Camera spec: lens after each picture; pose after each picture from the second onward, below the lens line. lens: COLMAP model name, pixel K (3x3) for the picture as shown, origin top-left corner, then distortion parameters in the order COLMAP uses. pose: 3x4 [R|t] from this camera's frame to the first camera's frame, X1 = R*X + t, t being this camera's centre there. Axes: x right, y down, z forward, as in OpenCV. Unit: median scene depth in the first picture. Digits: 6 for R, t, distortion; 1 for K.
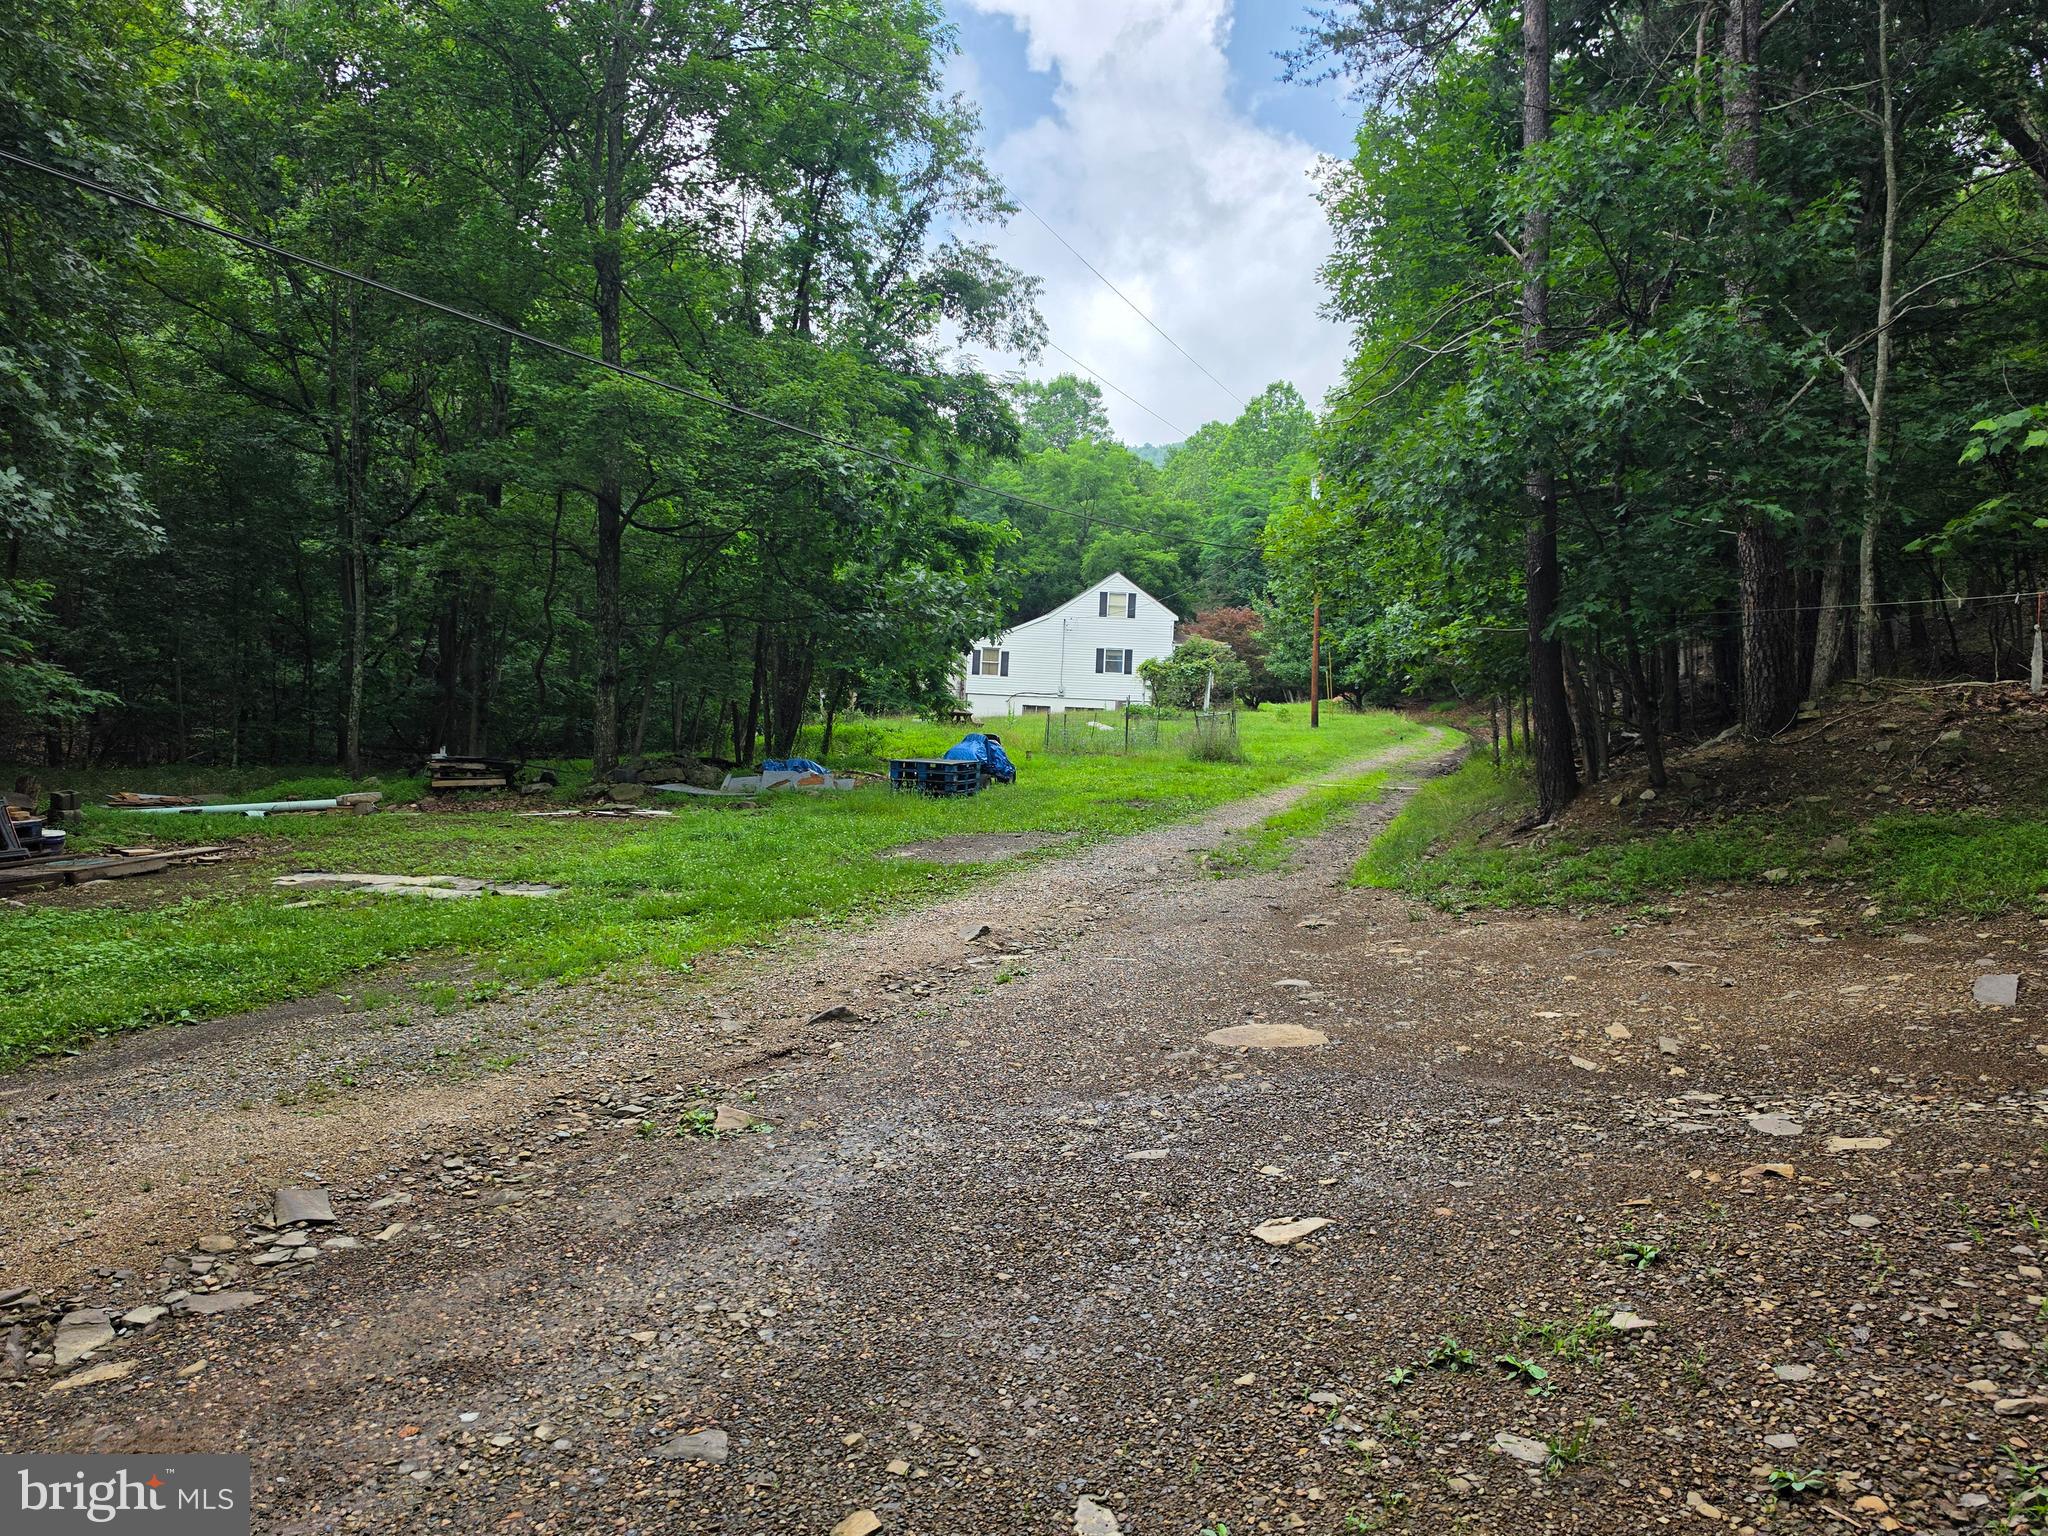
lens RADIAL K [[1242.7, 0, 1024.0], [0, 1242.7, 768.0], [0, 0, 1]] dist [-0.002261, 0.000179]
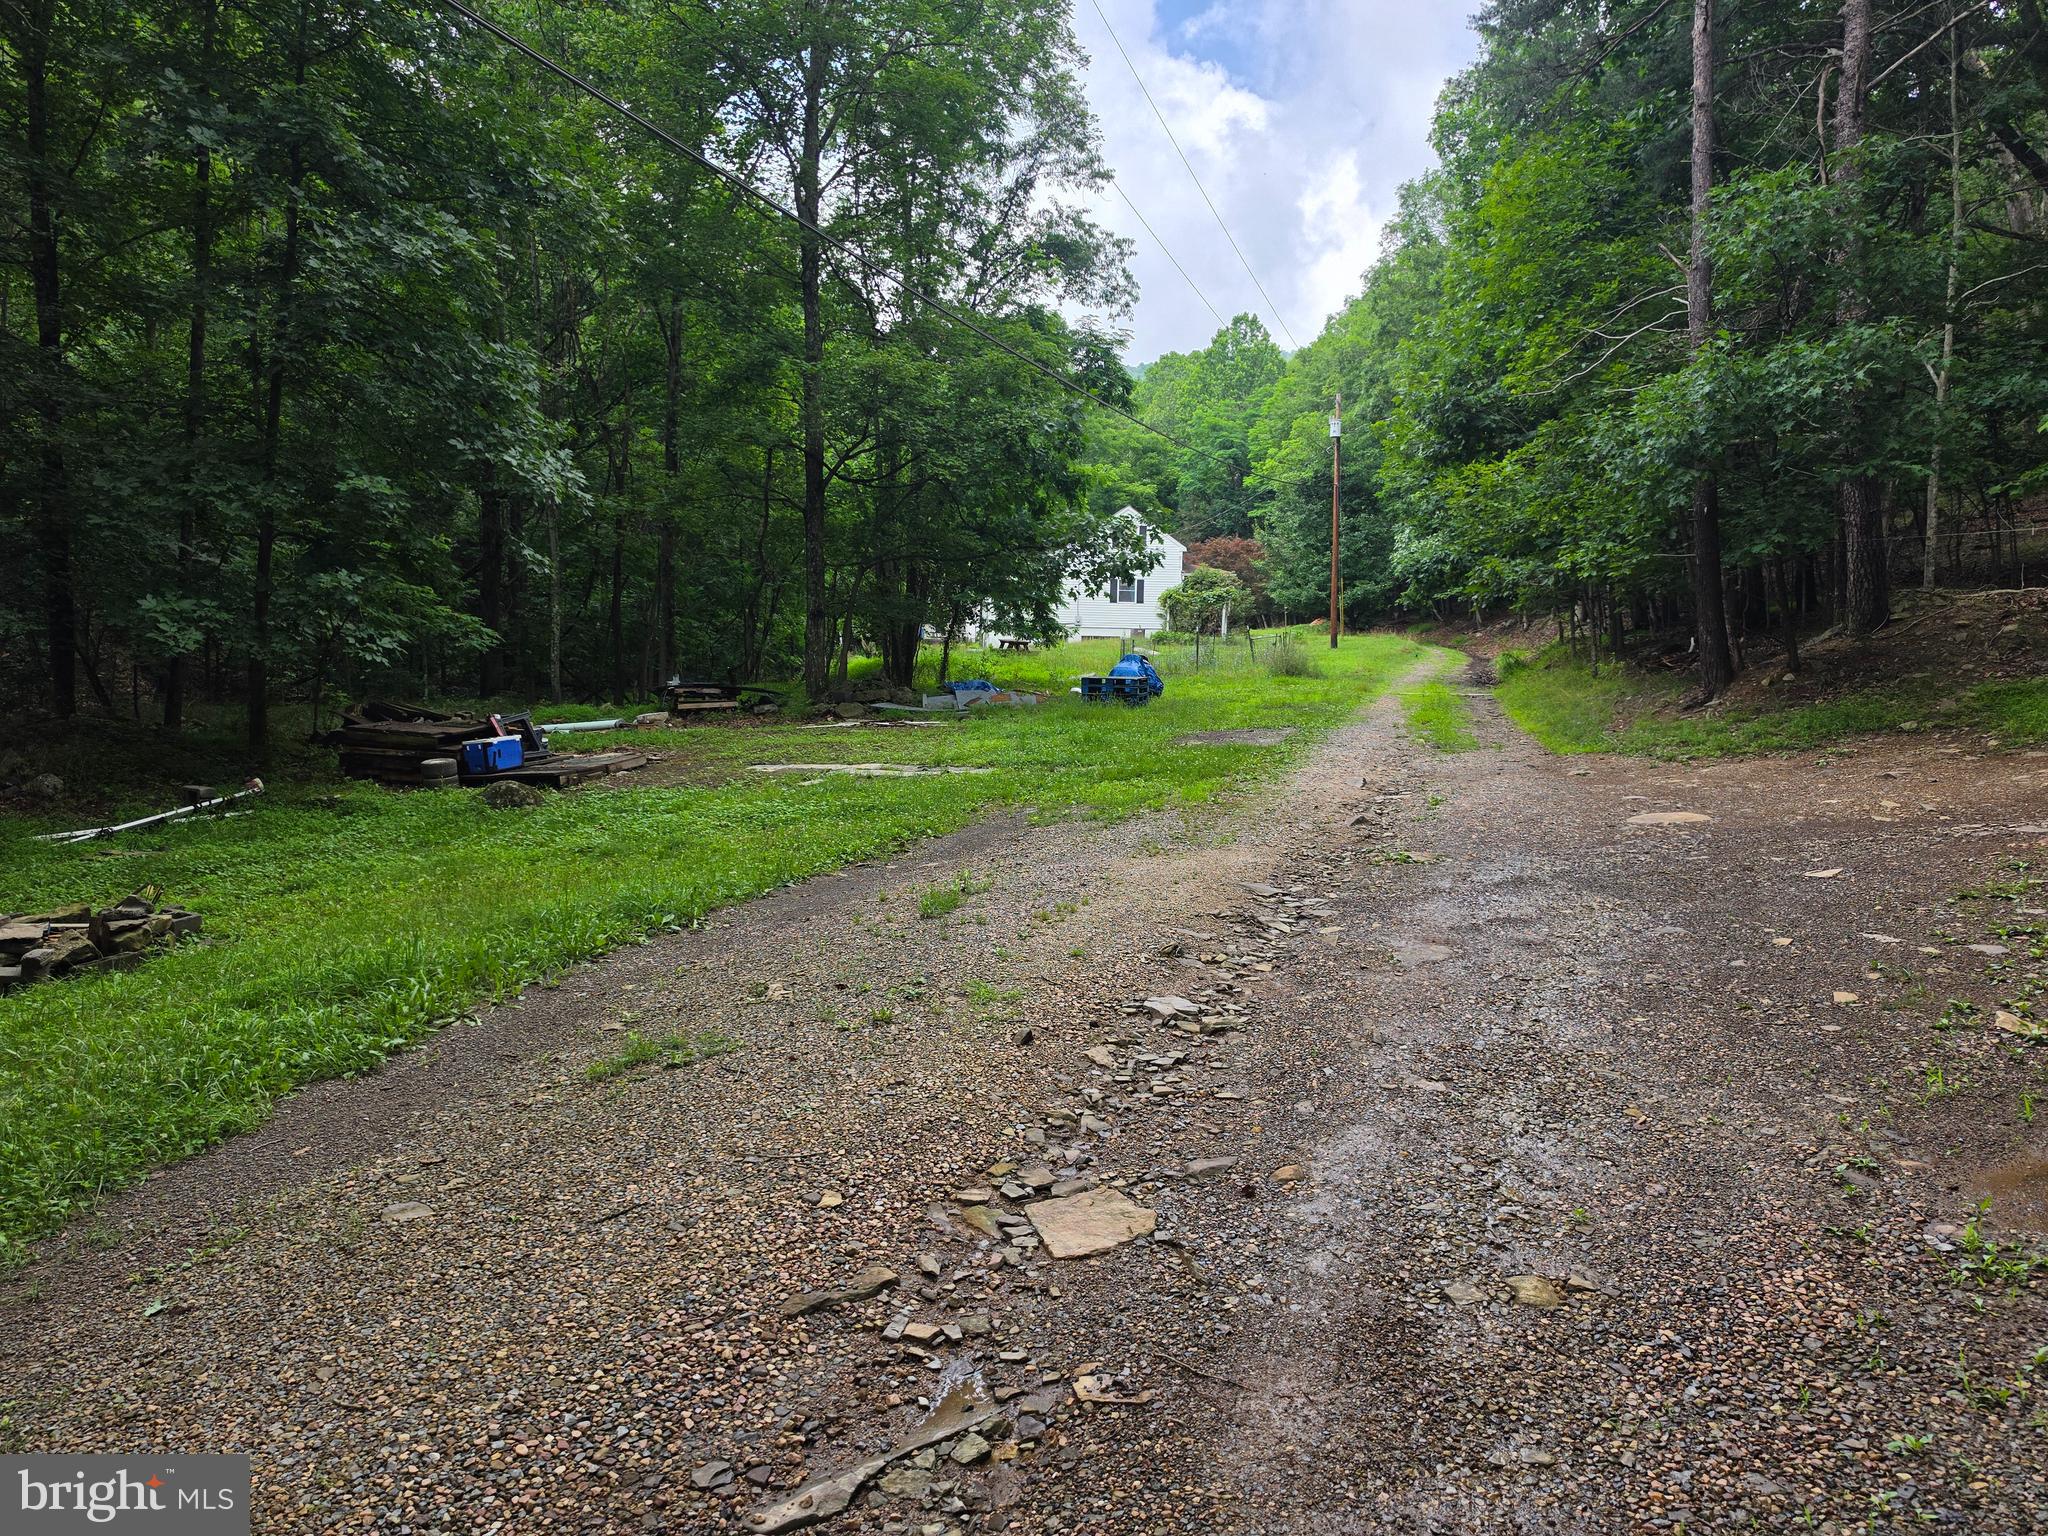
lens RADIAL K [[1242.7, 0, 1024.0], [0, 1242.7, 768.0], [0, 0, 1]] dist [-0.002261, 0.000179]
pose [[0.998278, -0.026802, 0.052179, -0.154024], [0.023977, 0.998251, 0.054043, 0.010429], [-0.053536, -0.052699, 0.997174, -0.117462]]
